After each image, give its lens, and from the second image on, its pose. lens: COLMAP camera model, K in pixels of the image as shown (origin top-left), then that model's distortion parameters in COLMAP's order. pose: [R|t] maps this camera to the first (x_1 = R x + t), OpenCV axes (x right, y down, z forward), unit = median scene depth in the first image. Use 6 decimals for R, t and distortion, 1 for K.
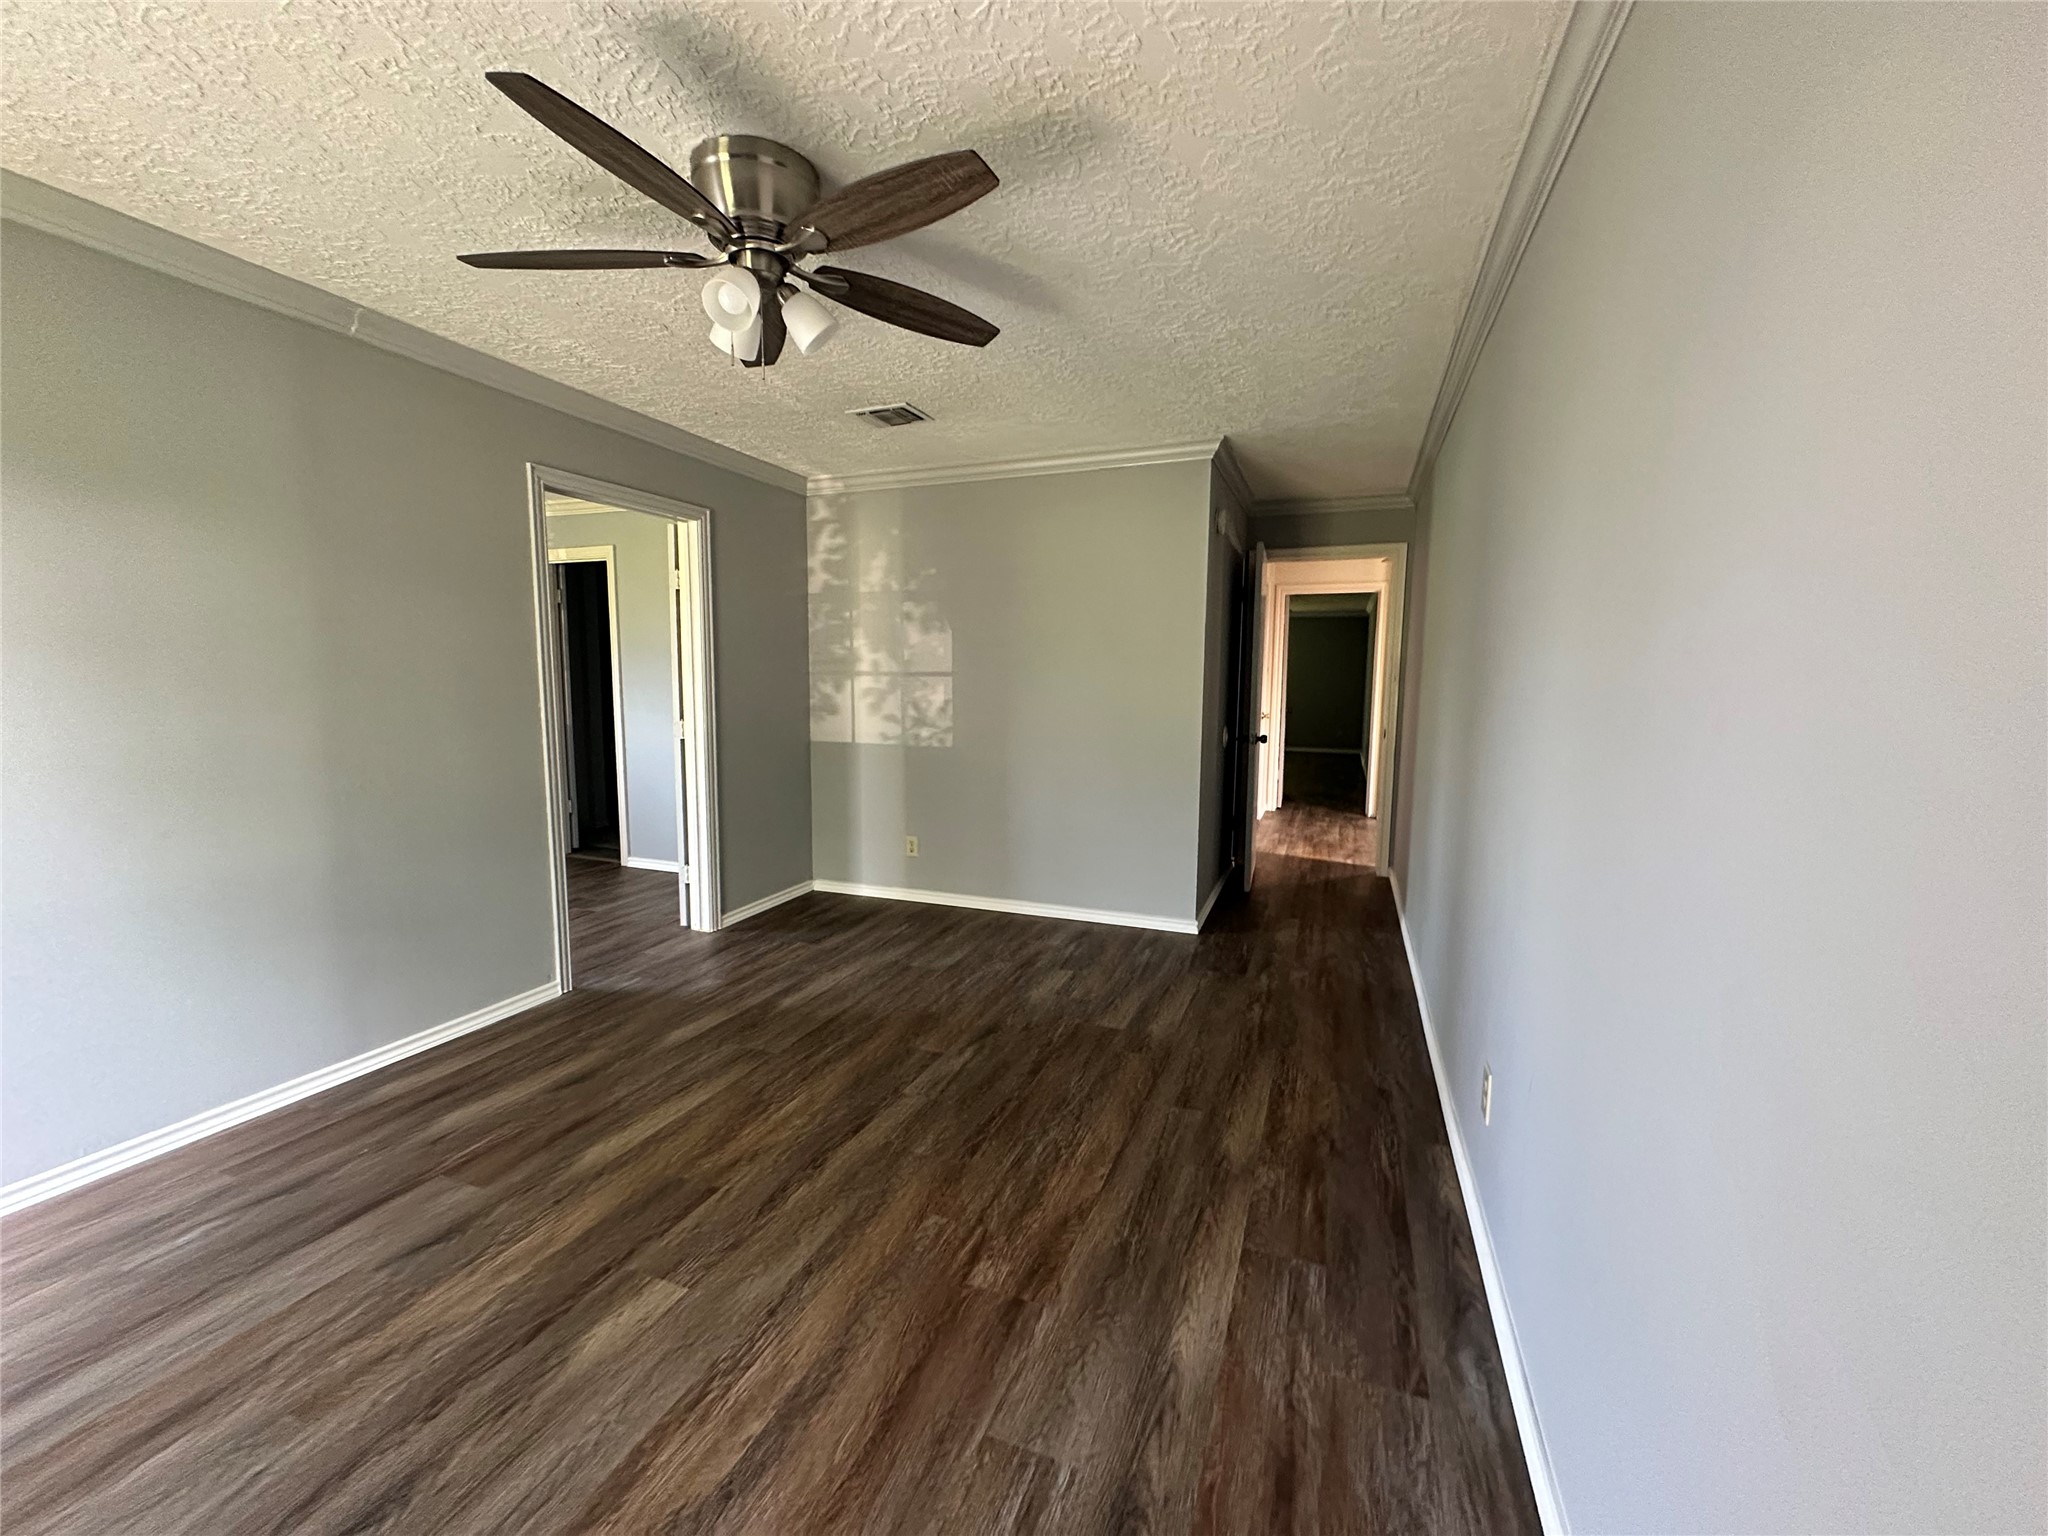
lens RADIAL K [[818.5, 0, 1023.2], [0, 818.5, 764.9], [0, 0, 1]] dist [-0.002843, 0.000957]
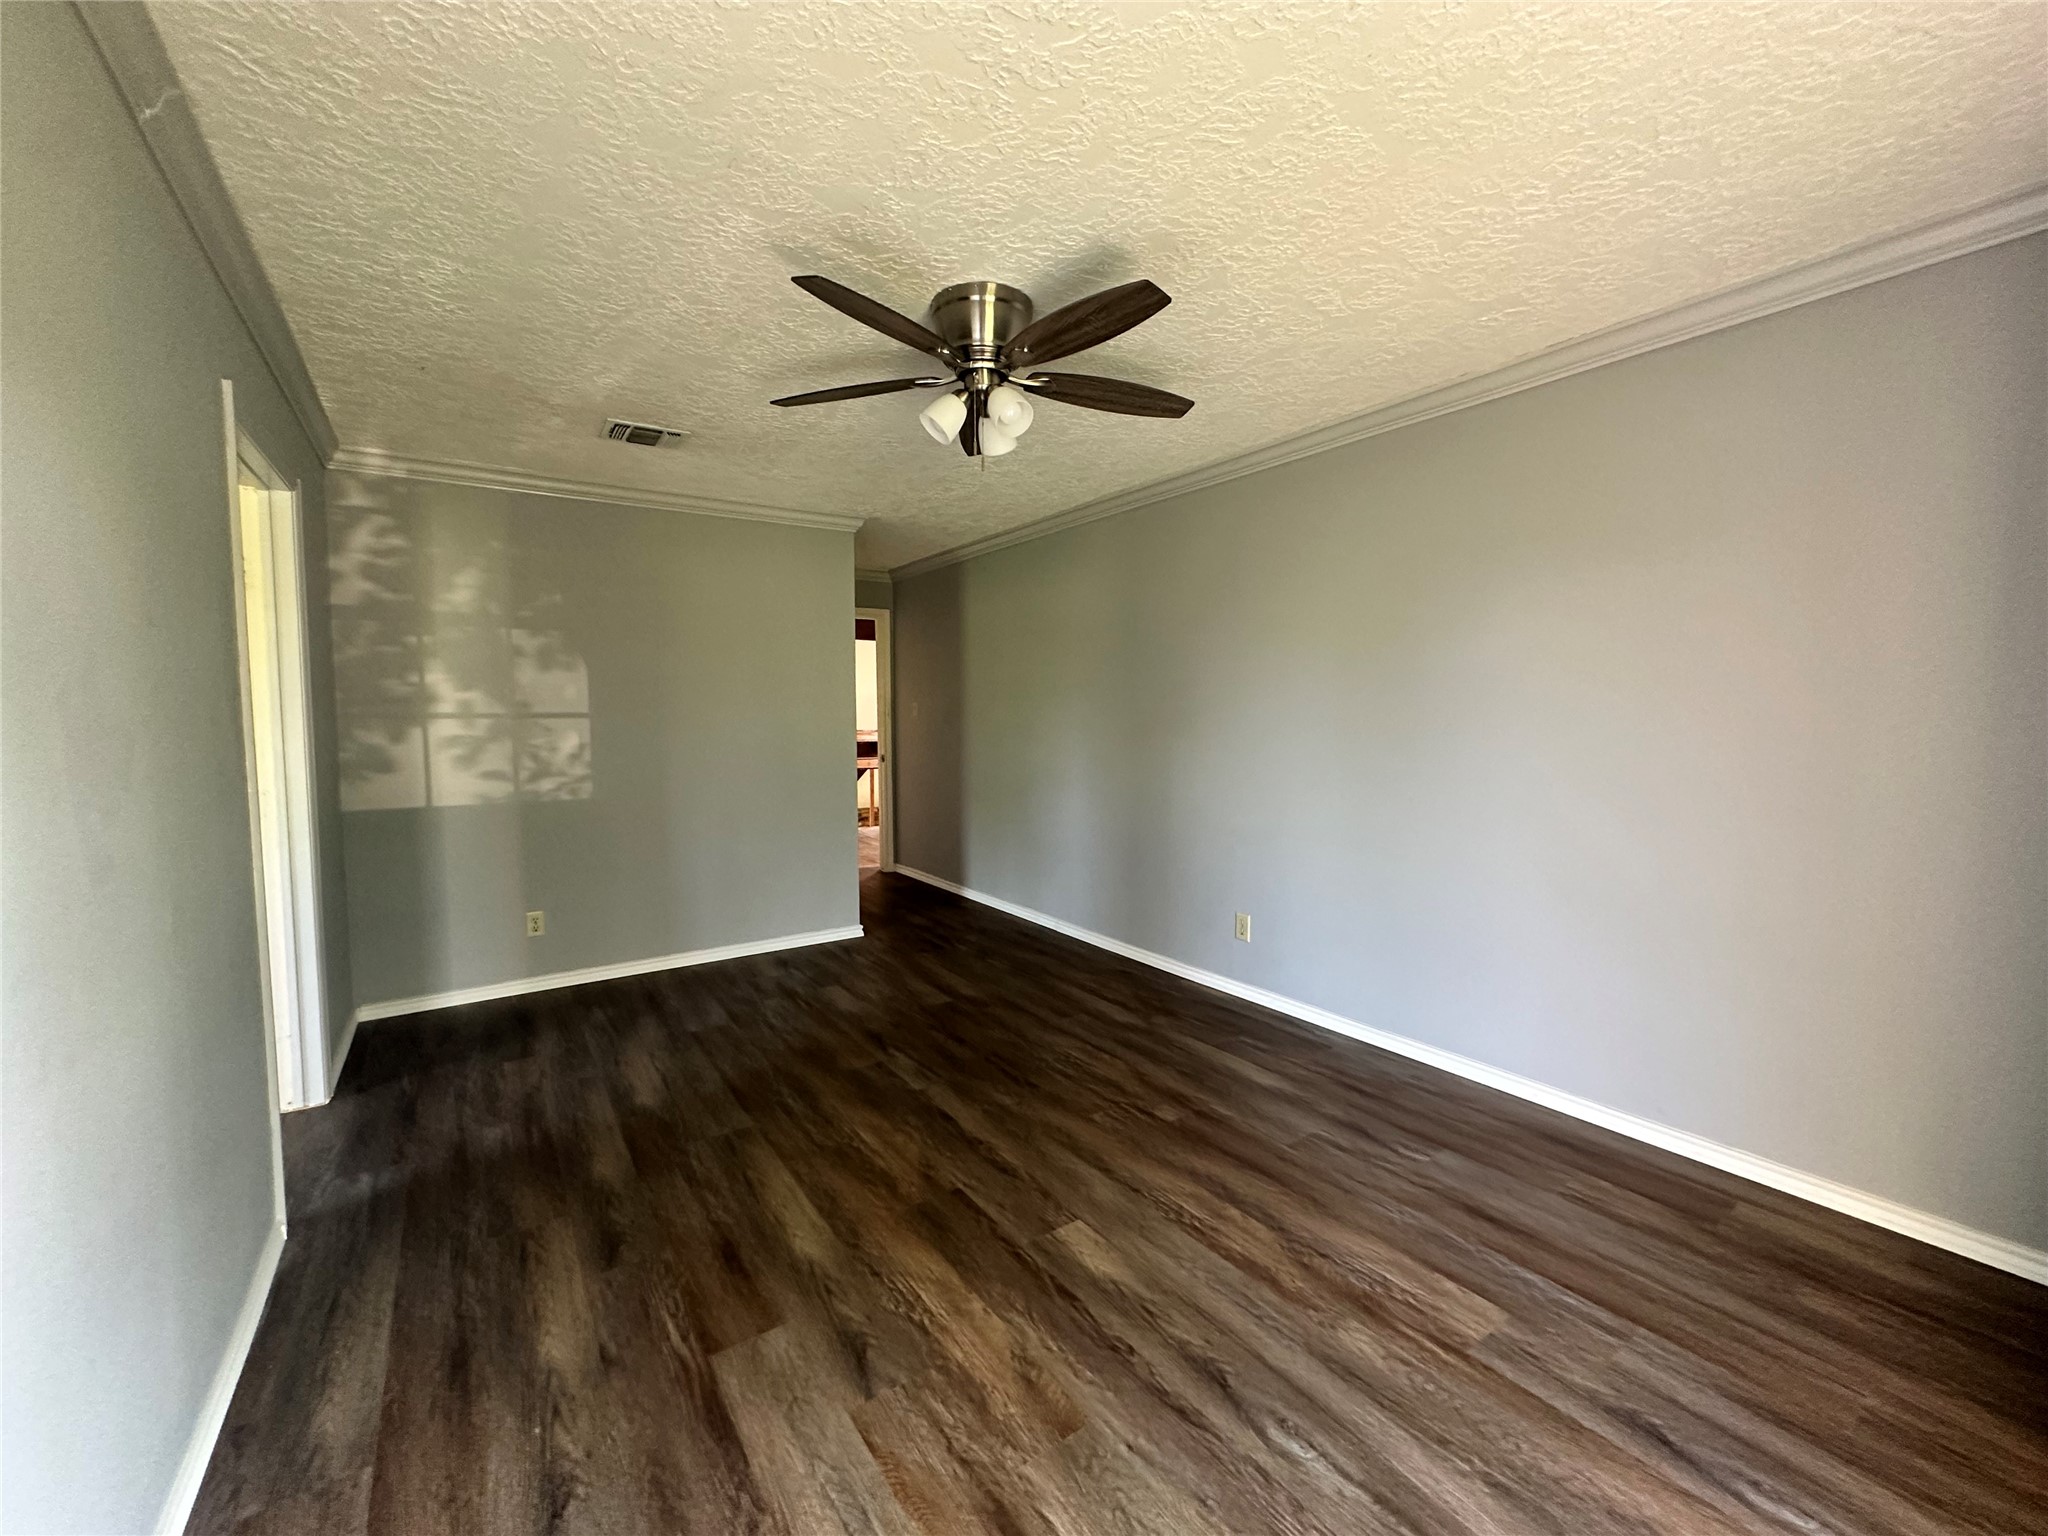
lens RADIAL K [[818.5, 0, 1015.5], [0, 818.5, 770.7], [0, 0, 1]] dist [-0.002843, 0.000957]
pose [[0.572613, -0.068132, 0.816990, -0.708166], [0.099629, 0.994938, 0.013144, -0.024301], [-0.813749, 0.073869, 0.576502, 0.163181]]
